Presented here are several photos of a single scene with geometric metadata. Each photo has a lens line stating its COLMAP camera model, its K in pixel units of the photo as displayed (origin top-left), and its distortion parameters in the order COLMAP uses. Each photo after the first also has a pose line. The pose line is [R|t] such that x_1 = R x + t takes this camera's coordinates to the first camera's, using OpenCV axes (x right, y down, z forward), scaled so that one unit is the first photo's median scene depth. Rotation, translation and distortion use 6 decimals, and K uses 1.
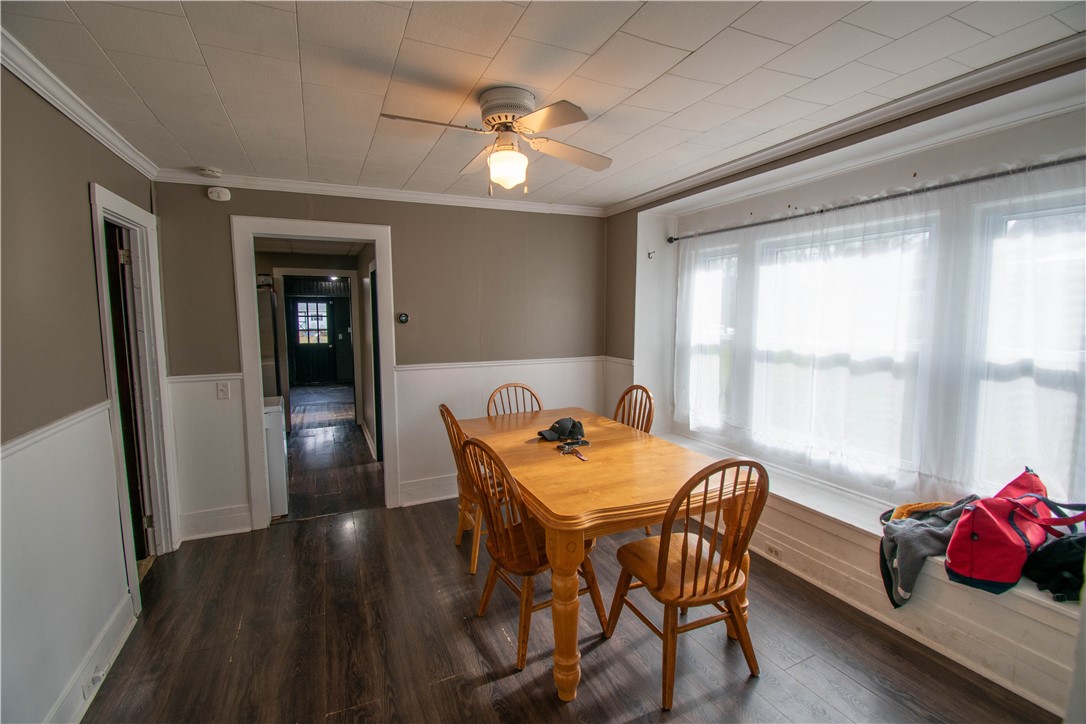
lens RADIAL K [[489.1, 0, 543.3], [0, 489.1, 360.2], [0, 0, 1]] dist [0.034992, -0.027864]
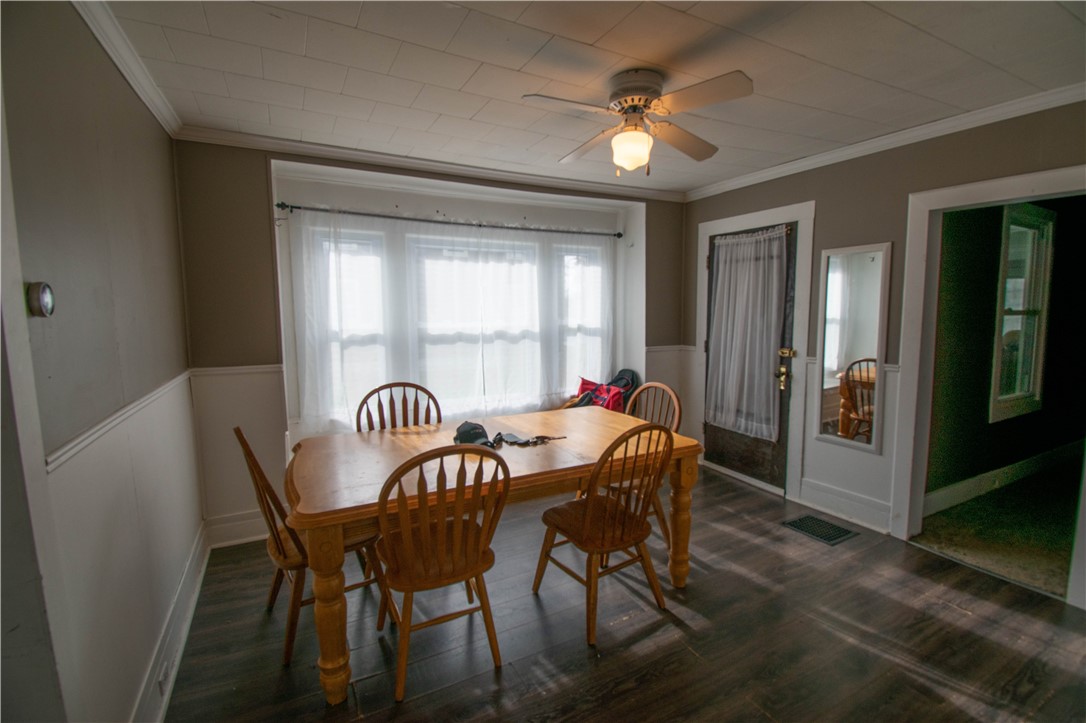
lens RADIAL K [[489.1, 0, 543.3], [0, 489.1, 359.7], [0, 0, 1]] dist [0.034992, -0.027864]
pose [[-0.054400, -0.101947, 0.993301, -0.774556], [0.098556, 0.989369, 0.106941, -0.063103], [-0.993643, 0.103714, -0.043774, 0.885886]]
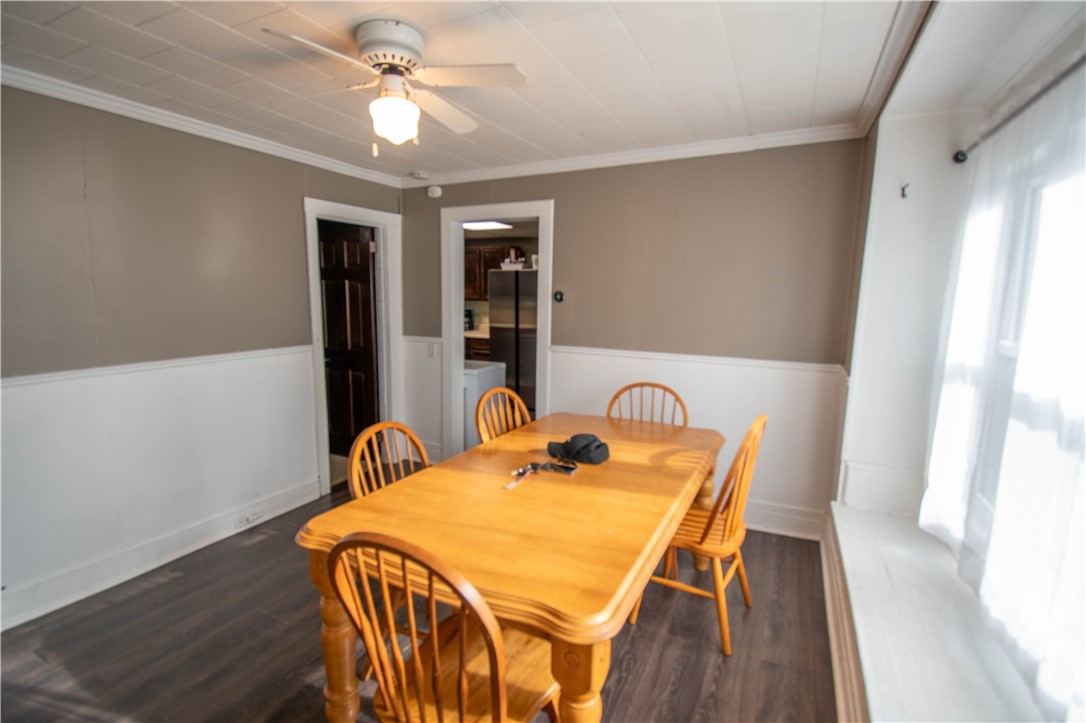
lens RADIAL K [[494.7, 0, 541.9], [0, 494.7, 364.7], [0, 0, 1]] dist [0.021125, -0.028982]
pose [[0.624902, 0.128596, -0.770039, 0.564380], [-0.096047, 0.991511, 0.087638, -0.045248], [0.774772, 0.019195, 0.631949, 0.465140]]
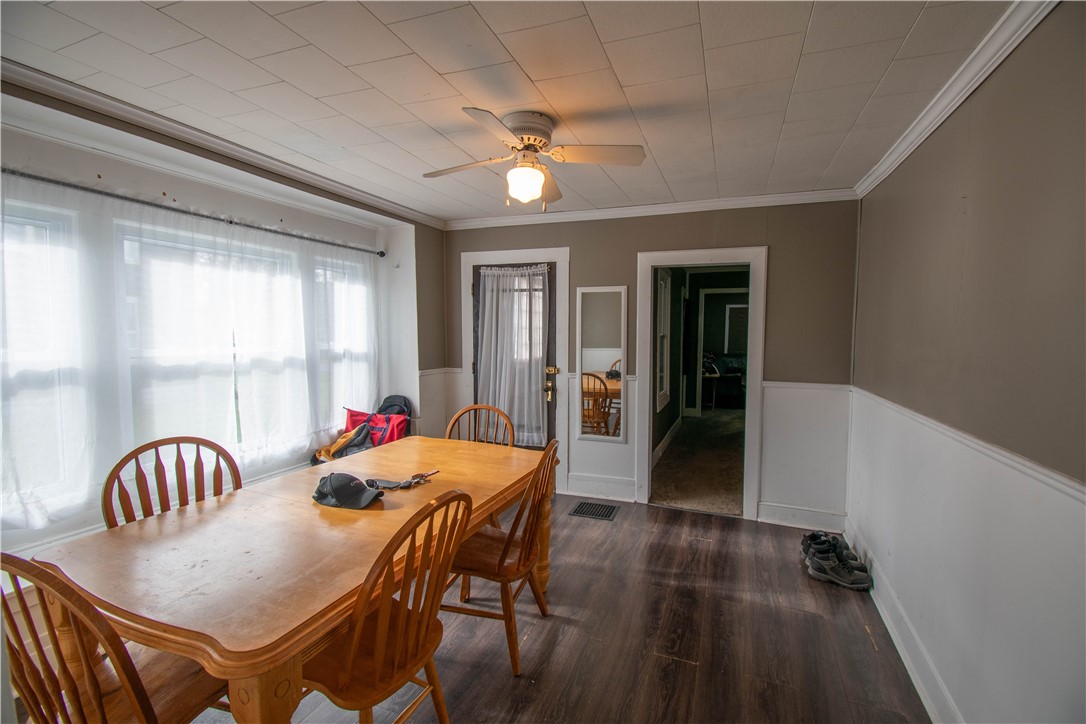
lens RADIAL K [[489.1, 0, 543.3], [0, 489.1, 360.2], [0, 0, 1]] dist [0.034992, -0.027864]
pose [[-0.697138, -0.045654, 0.715481, -0.614536], [0.062409, 0.990318, 0.124000, -0.099055], [-0.714215, 0.131098, -0.687539, 1.227261]]
